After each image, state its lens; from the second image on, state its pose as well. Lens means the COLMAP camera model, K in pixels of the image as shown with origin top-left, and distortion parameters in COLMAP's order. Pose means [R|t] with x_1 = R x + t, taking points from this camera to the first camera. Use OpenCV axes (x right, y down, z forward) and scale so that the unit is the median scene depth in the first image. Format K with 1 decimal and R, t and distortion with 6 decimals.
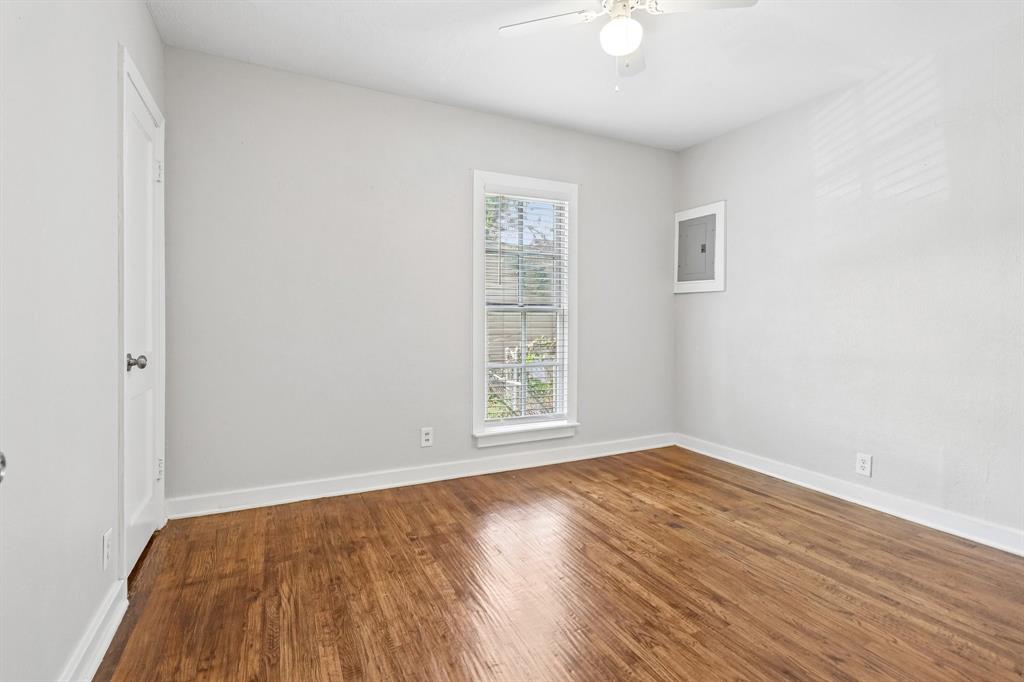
lens RADIAL K [[509.7, 0, 500.7], [0, 509.7, 319.0], [0, 0, 1]] dist [0.016898, -0.000436]
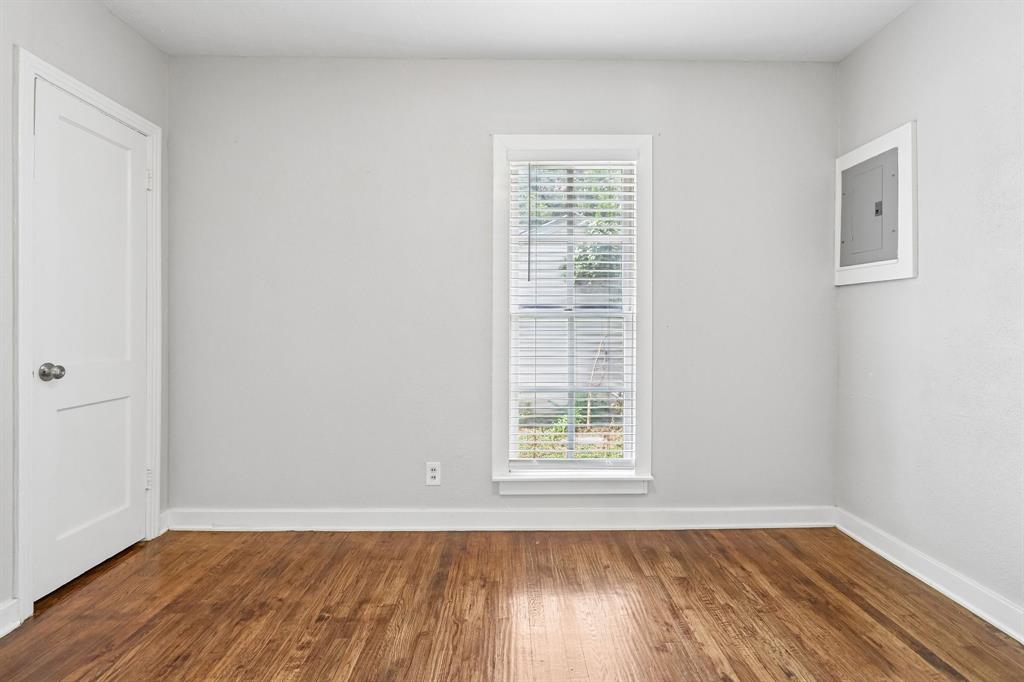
lens RADIAL K [[499.6, 0, 505.9], [0, 499.6, 322.9], [0, 0, 1]] dist [0.013359, -0.015453]
pose [[0.904253, -0.004797, -0.426971, 0.348971], [0.002143, 0.999975, -0.006697, -0.001414], [0.426993, 0.005141, 0.904240, 0.392355]]
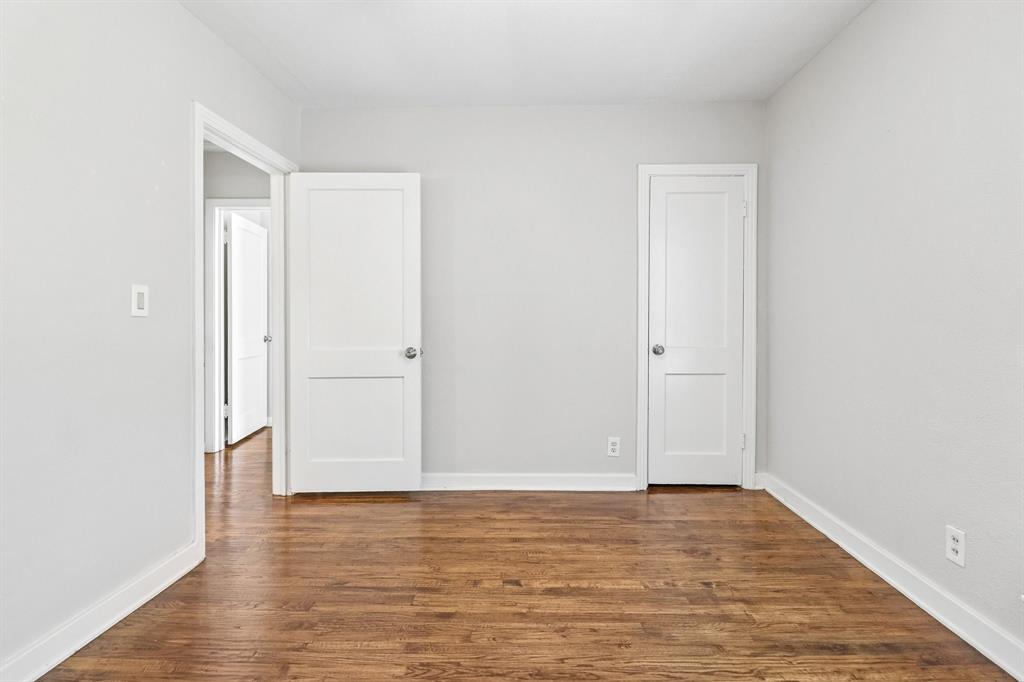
lens RADIAL K [[457.9, 0, 510.0], [0, 457.9, 320.9], [0, 0, 1]] dist [0.017922, -0.013041]
pose [[-0.446449, -0.002278, -0.894806, 0.583677], [-0.003216, 0.999994, -0.000941, -0.004197], [0.894803, 0.002457, -0.446454, 0.926027]]
